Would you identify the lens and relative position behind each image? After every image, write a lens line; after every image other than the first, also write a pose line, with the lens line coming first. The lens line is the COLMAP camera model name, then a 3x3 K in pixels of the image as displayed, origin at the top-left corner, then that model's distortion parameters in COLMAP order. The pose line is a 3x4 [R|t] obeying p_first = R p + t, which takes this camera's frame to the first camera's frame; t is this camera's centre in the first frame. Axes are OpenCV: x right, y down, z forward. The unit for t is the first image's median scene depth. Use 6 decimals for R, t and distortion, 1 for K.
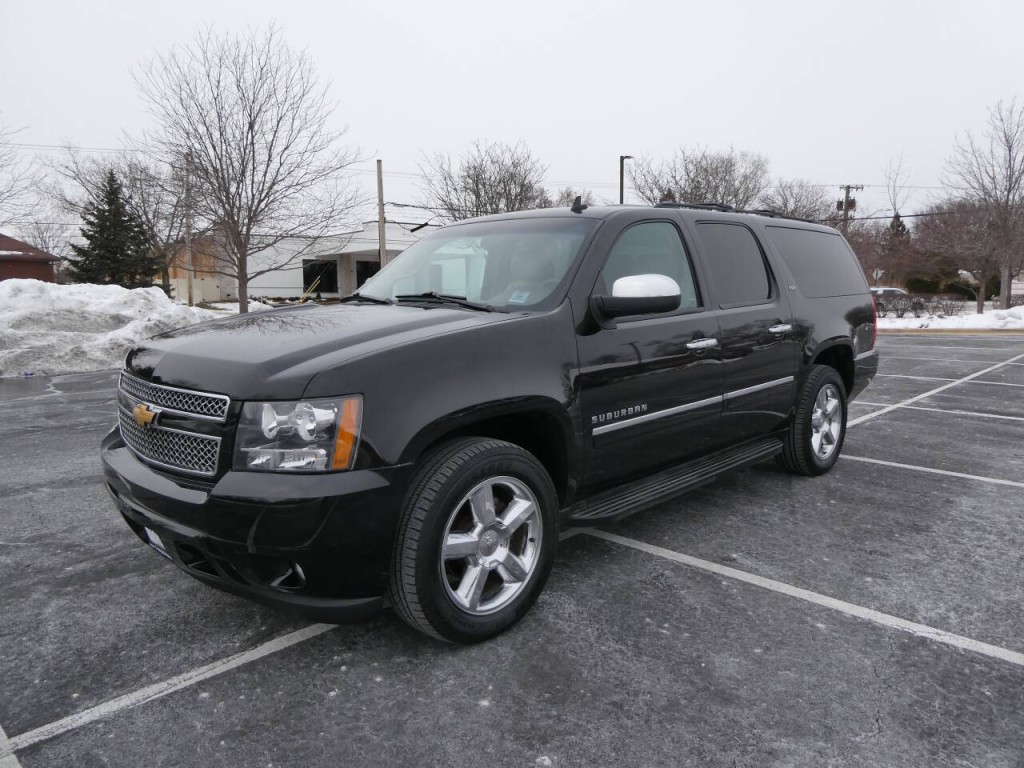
lens RADIAL K [[713.3, 0, 512.0], [0, 713.3, 384.0], [0, 0, 1]] dist [-0.005776, -0.003186]
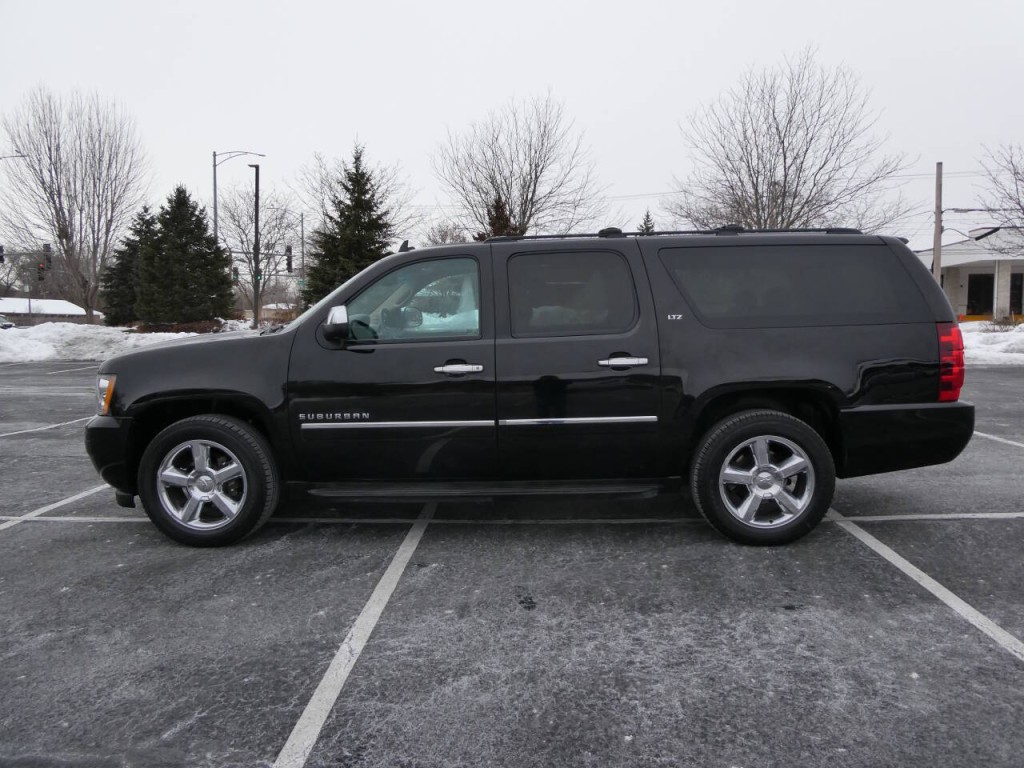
lens RADIAL K [[714.6, 0, 510.1], [0, 714.6, 383.5], [0, 0, 1]] dist [-0.007683, -0.002179]
pose [[0.647476, 0.065919, -0.759229, 1.255891], [-0.087717, 0.996077, 0.011677, -0.055728], [0.757021, 0.059036, 0.650718, 0.398032]]
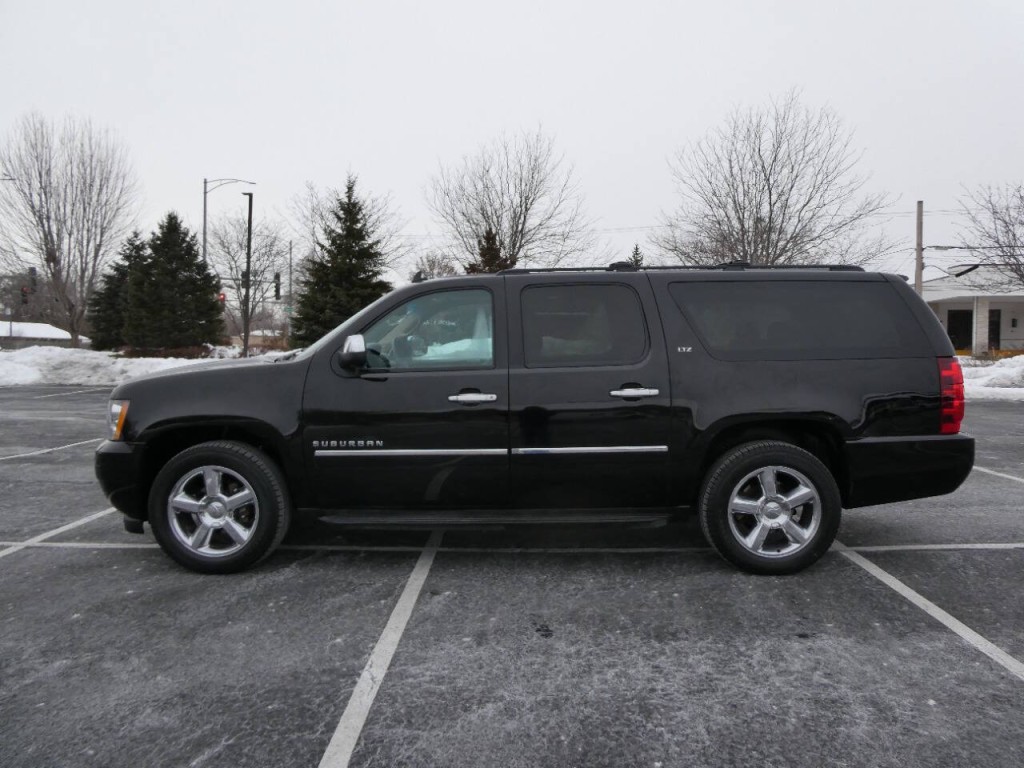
lens RADIAL K [[713.3, 0, 512.0], [0, 713.3, 384.0], [0, 0, 1]] dist [-0.005776, -0.003186]
pose [[0.664286, 0.042256, -0.746283, 1.238897], [-0.097461, 0.994774, -0.030426, -0.051629], [0.741098, 0.092945, 0.664933, 0.350997]]
